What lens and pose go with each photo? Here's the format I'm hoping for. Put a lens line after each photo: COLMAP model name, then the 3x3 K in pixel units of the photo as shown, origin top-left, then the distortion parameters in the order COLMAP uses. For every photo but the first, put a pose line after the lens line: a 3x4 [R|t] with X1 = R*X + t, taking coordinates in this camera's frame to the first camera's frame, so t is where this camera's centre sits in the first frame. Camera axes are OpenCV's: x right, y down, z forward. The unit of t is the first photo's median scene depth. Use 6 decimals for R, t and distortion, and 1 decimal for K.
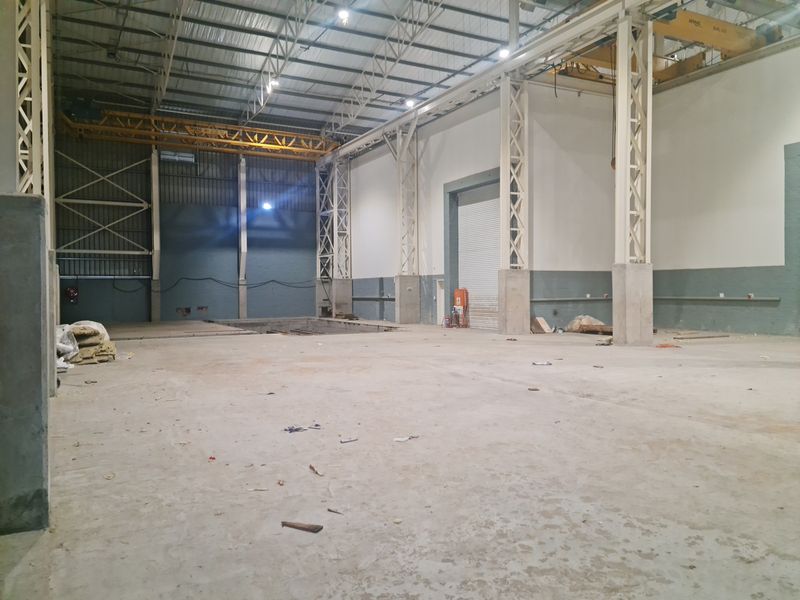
lens RADIAL K [[637.6, 0, 405.2], [0, 637.6, 301.9], [0, 0, 1]] dist [0.103411, -0.114675]
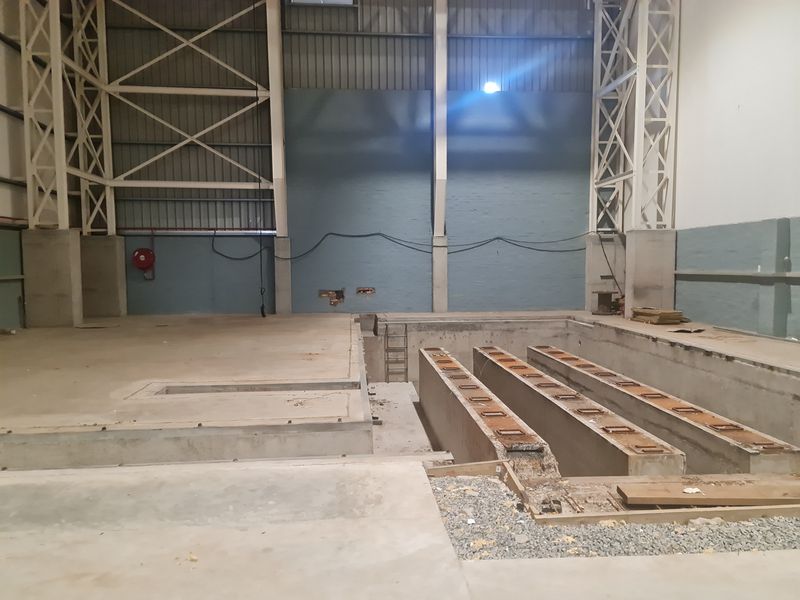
lens RADIAL K [[637.6, 0, 405.2], [0, 637.6, 301.9], [0, 0, 1]] dist [0.103411, -0.114675]
pose [[0.922111, 0.028320, -0.385887, -0.081461], [-0.011268, 0.998860, 0.046380, -0.005580], [0.386761, -0.038419, 0.921380, 0.524633]]
